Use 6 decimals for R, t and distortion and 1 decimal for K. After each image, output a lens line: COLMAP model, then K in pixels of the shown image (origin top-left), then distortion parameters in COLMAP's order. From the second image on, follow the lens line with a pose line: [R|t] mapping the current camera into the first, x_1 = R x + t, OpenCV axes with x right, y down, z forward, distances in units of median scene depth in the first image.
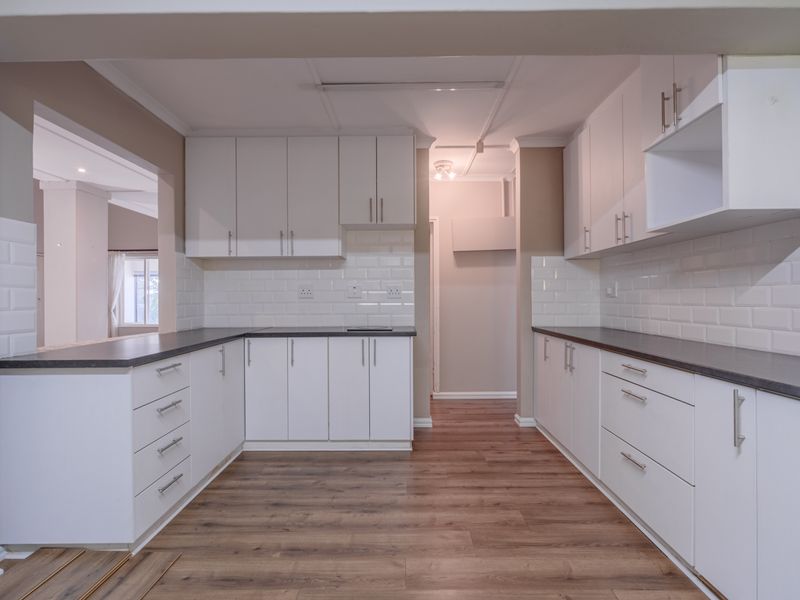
lens RADIAL K [[401.2, 0, 400.0], [0, 401.2, 300.0], [0, 0, 1]] dist [-0.001116, 0.000064]
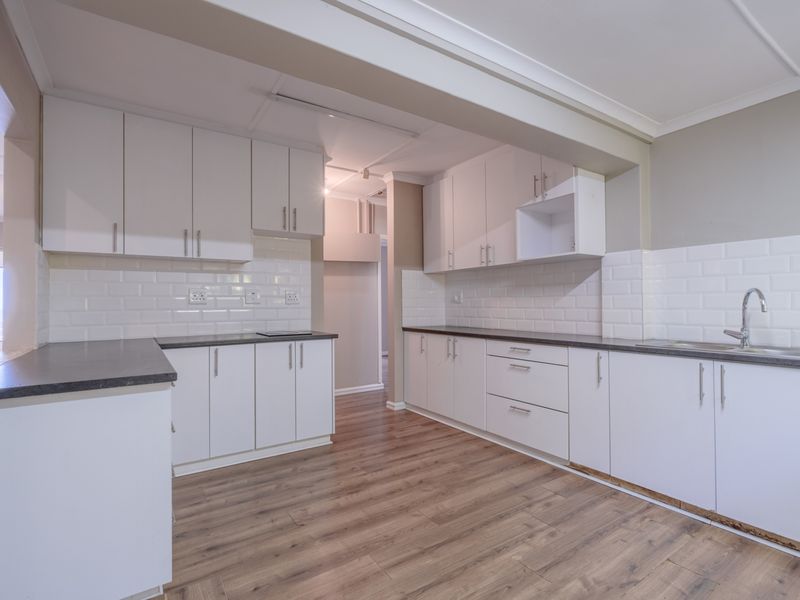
lens RADIAL K [[401.2, 0, 400.0], [0, 401.2, 300.0], [0, 0, 1]] dist [-0.001116, 0.000064]
pose [[0.826421, 0.004433, 0.563036, -0.439186], [0.004637, 0.999882, -0.014677, 0.001779], [-0.563034, 0.014740, 0.826302, -0.011533]]
